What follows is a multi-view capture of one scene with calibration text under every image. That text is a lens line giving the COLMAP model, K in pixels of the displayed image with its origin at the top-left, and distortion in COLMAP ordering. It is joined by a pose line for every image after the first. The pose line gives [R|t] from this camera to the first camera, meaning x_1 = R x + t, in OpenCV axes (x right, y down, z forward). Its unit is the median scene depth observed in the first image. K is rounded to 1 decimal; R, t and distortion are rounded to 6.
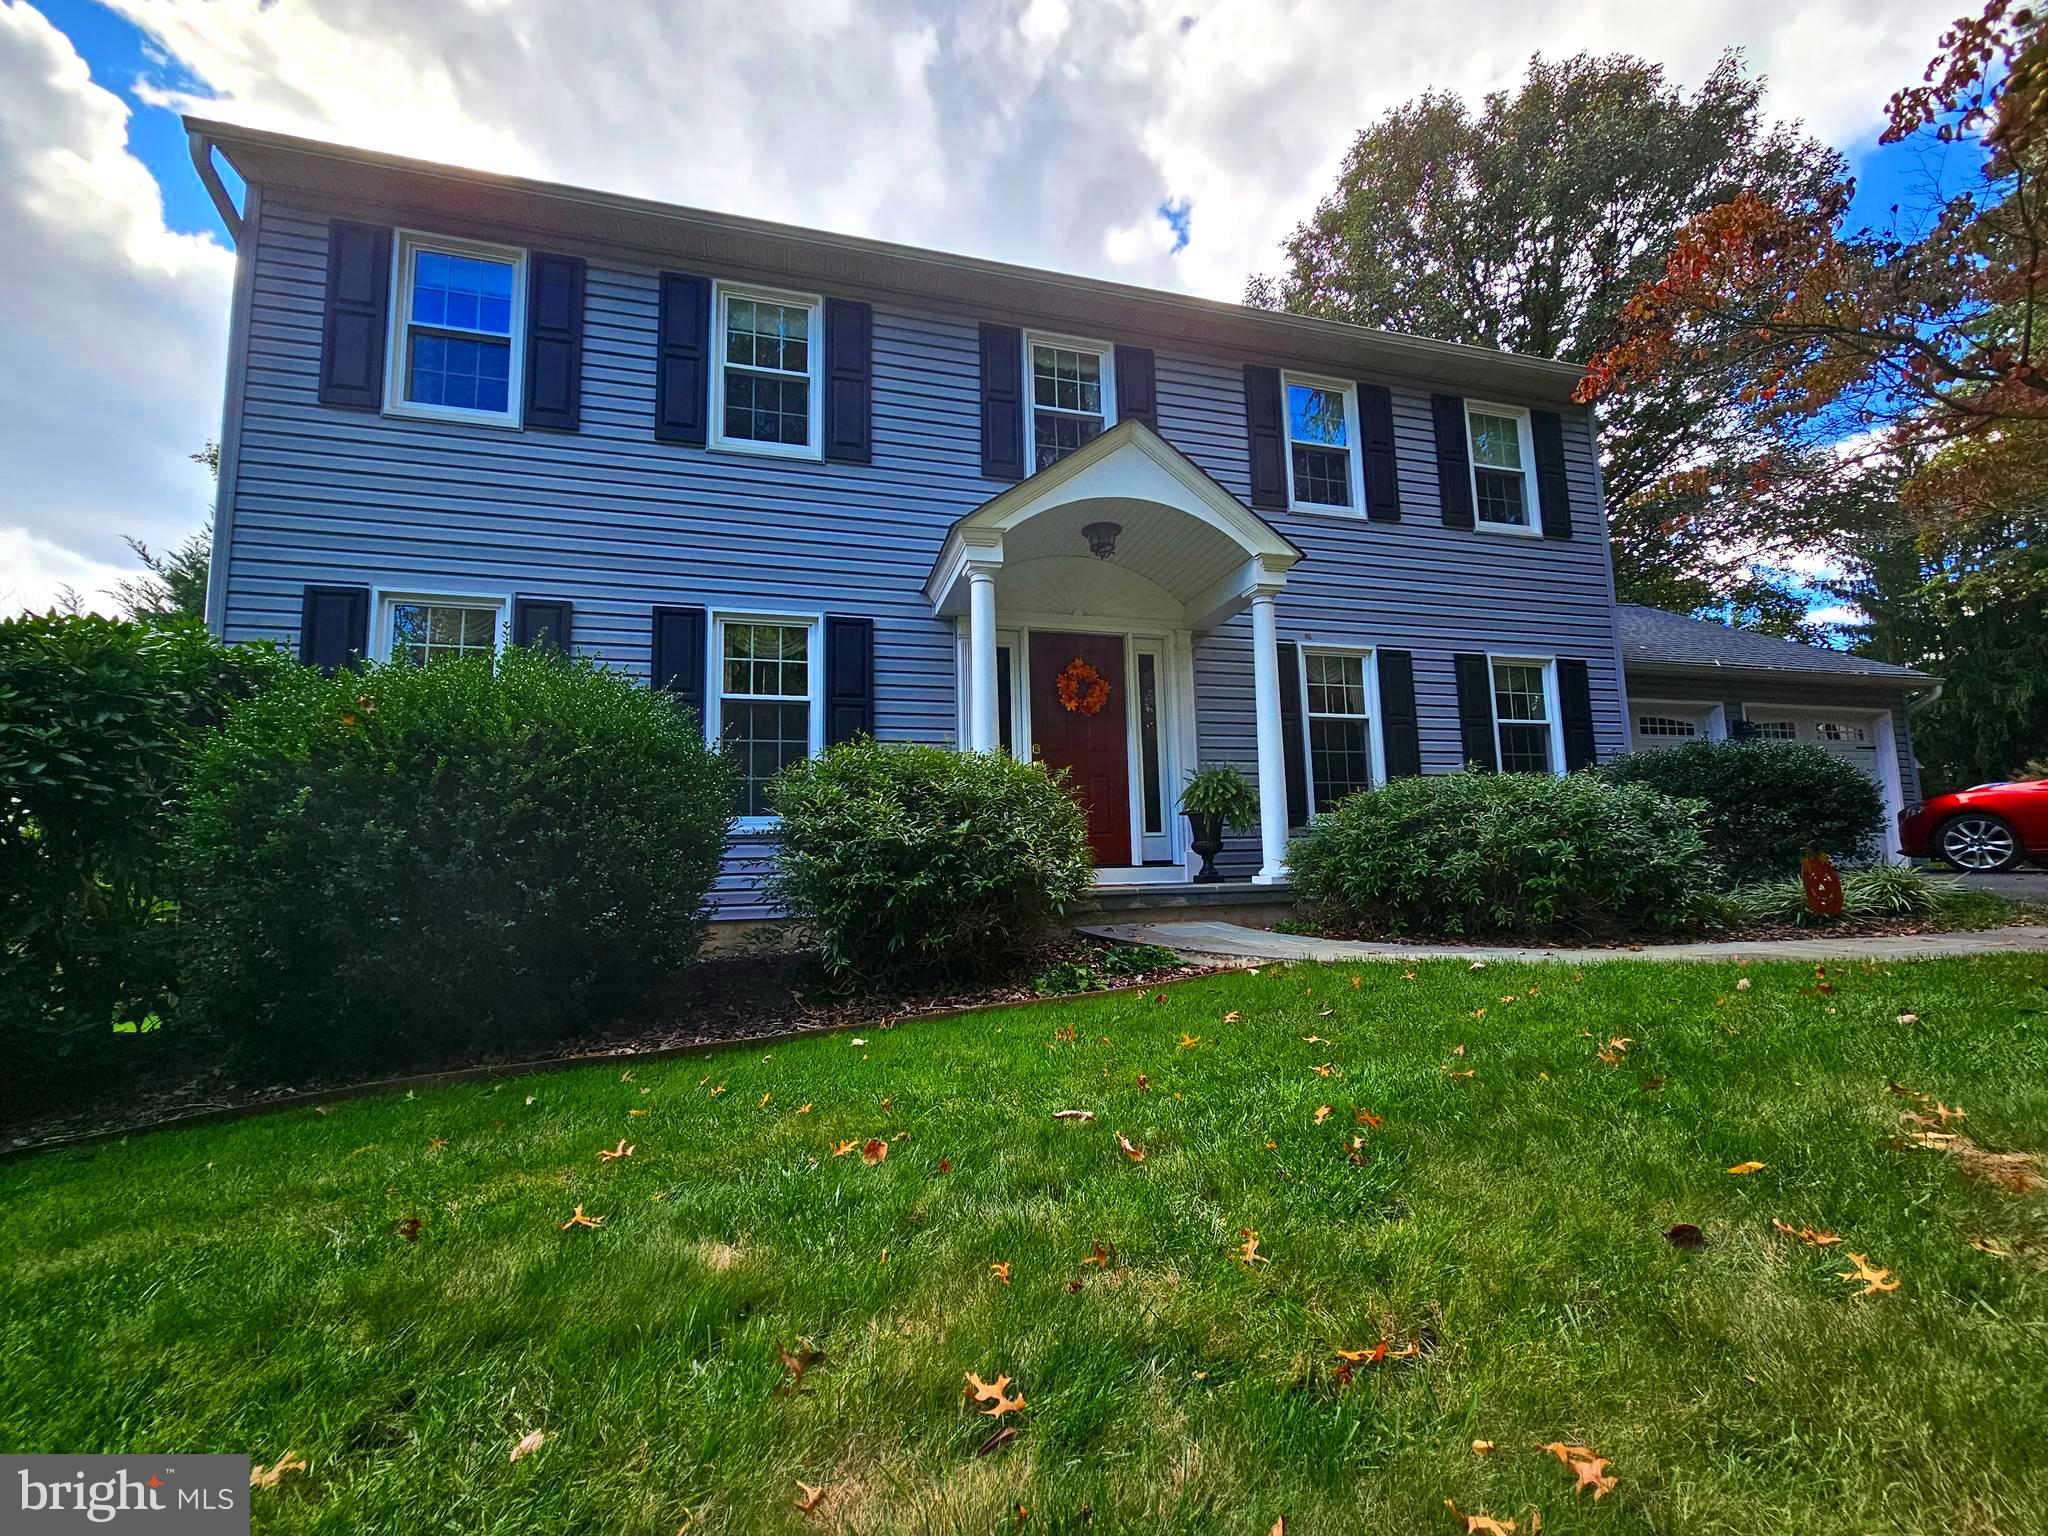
lens RADIAL K [[838.9, 0, 1024.0], [0, 838.9, 768.0], [0, 0, 1]] dist [0.002415, -0.000087]
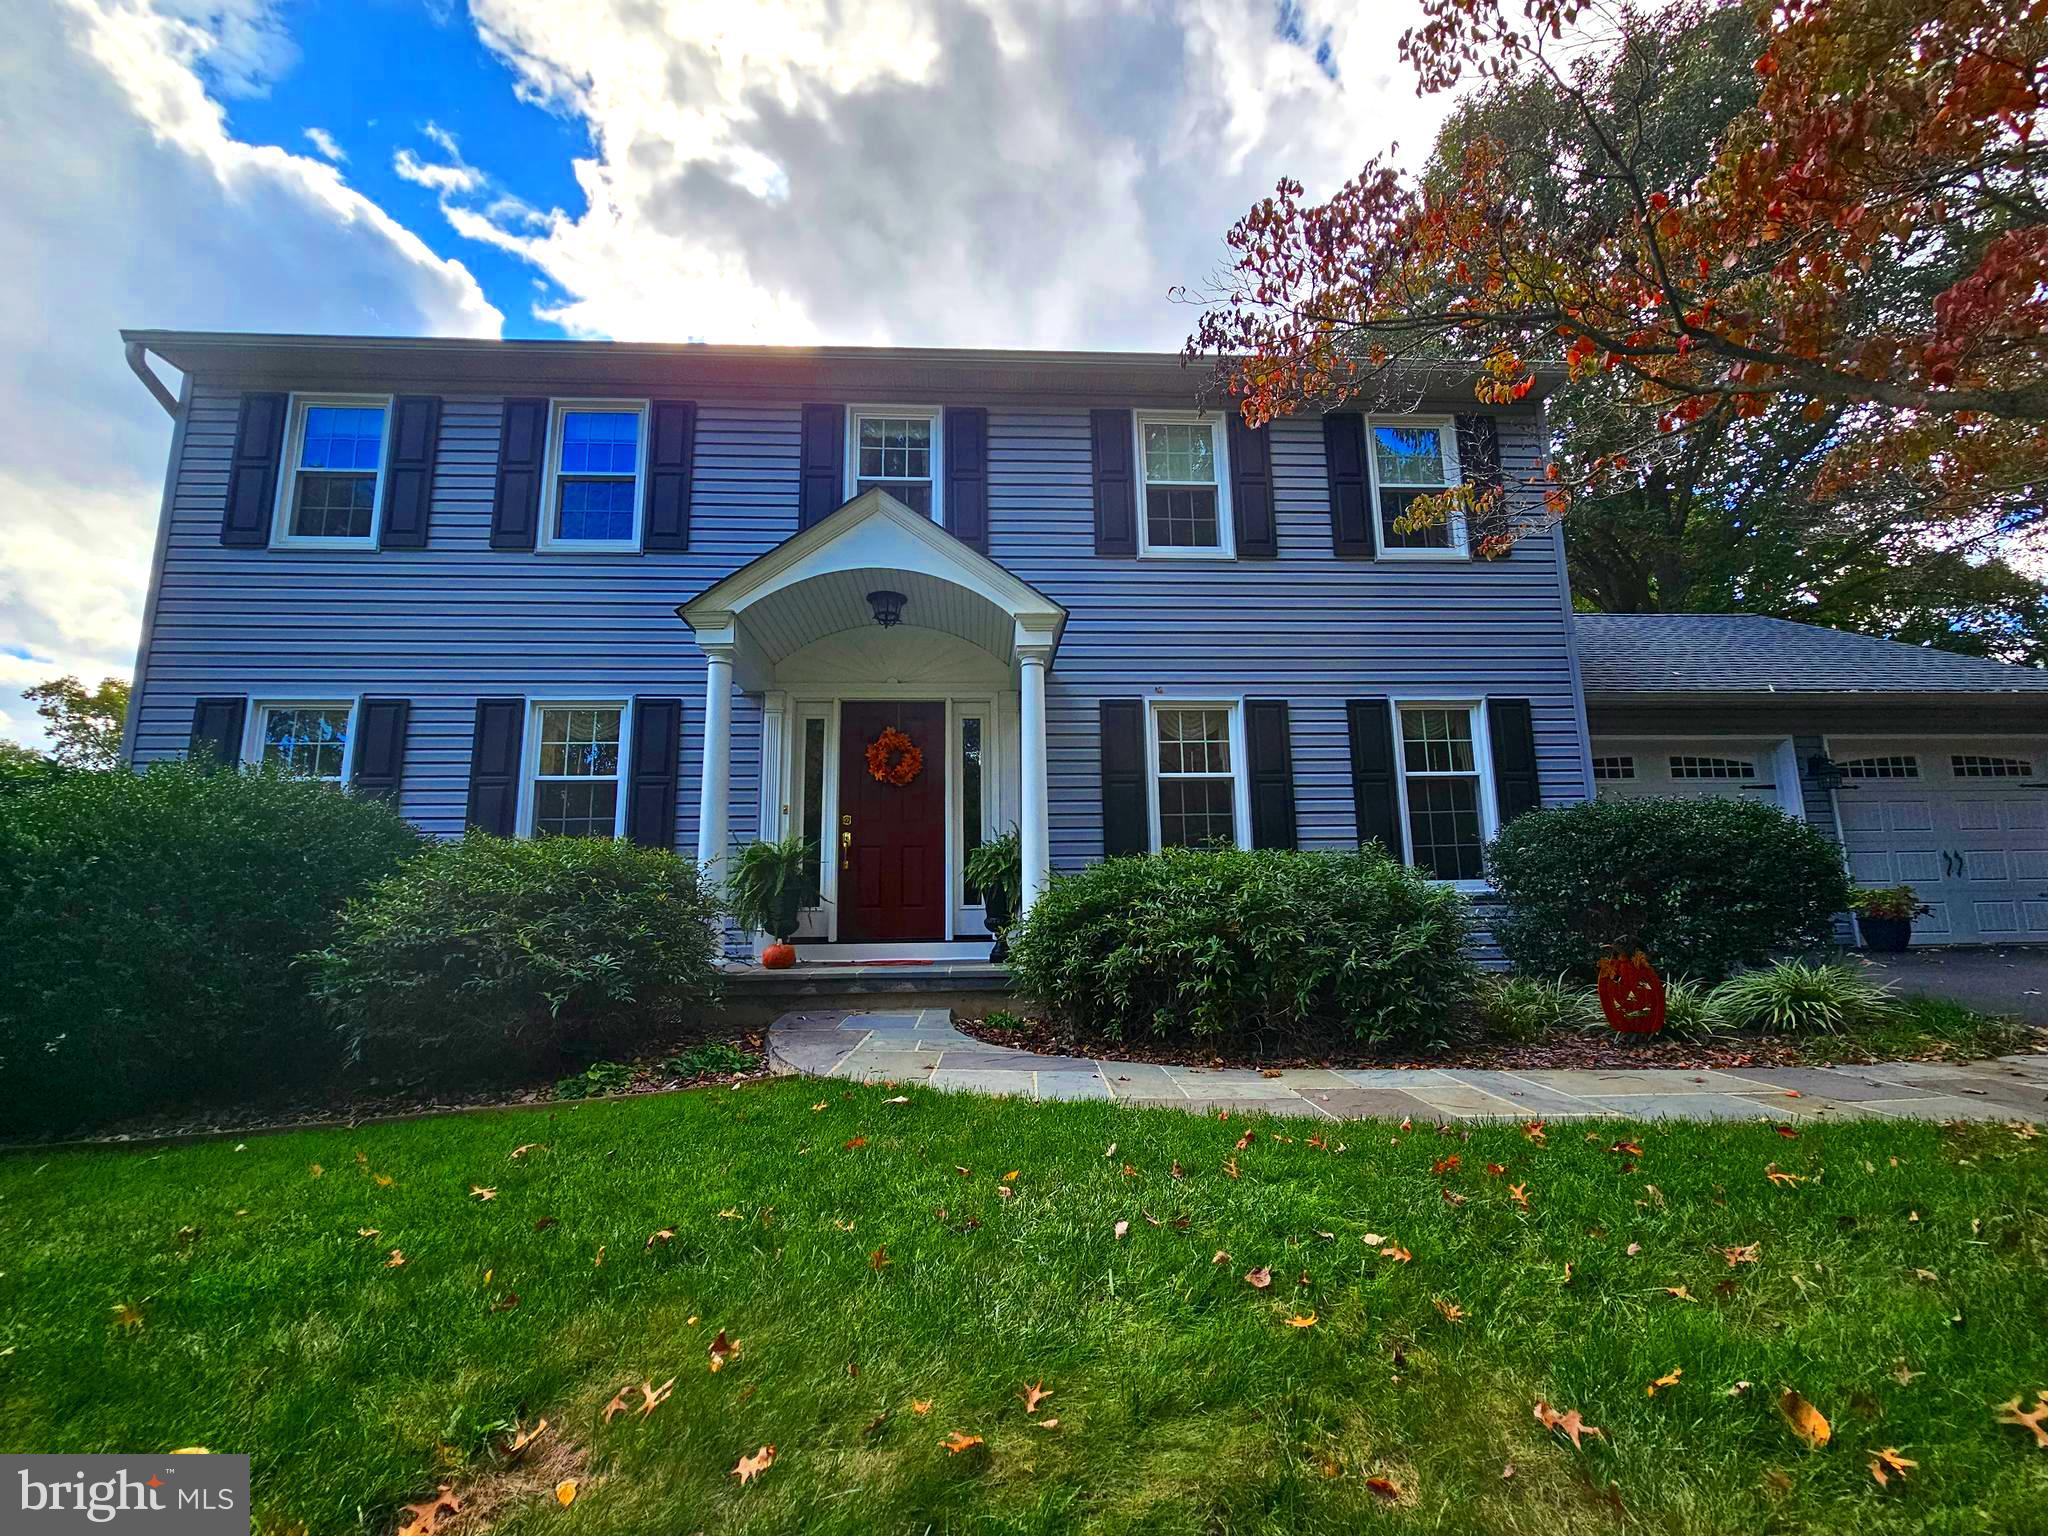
lens RADIAL K [[810.2, 0, 1024.3], [0, 810.2, 809.5], [0, 0, 1]] dist [0.001777, 0.000220]
pose [[0.975296, -0.028211, -0.219095, 0.405647], [0.020331, 0.999066, -0.038137, 0.004522], [0.219966, 0.032741, 0.974958, 0.114473]]
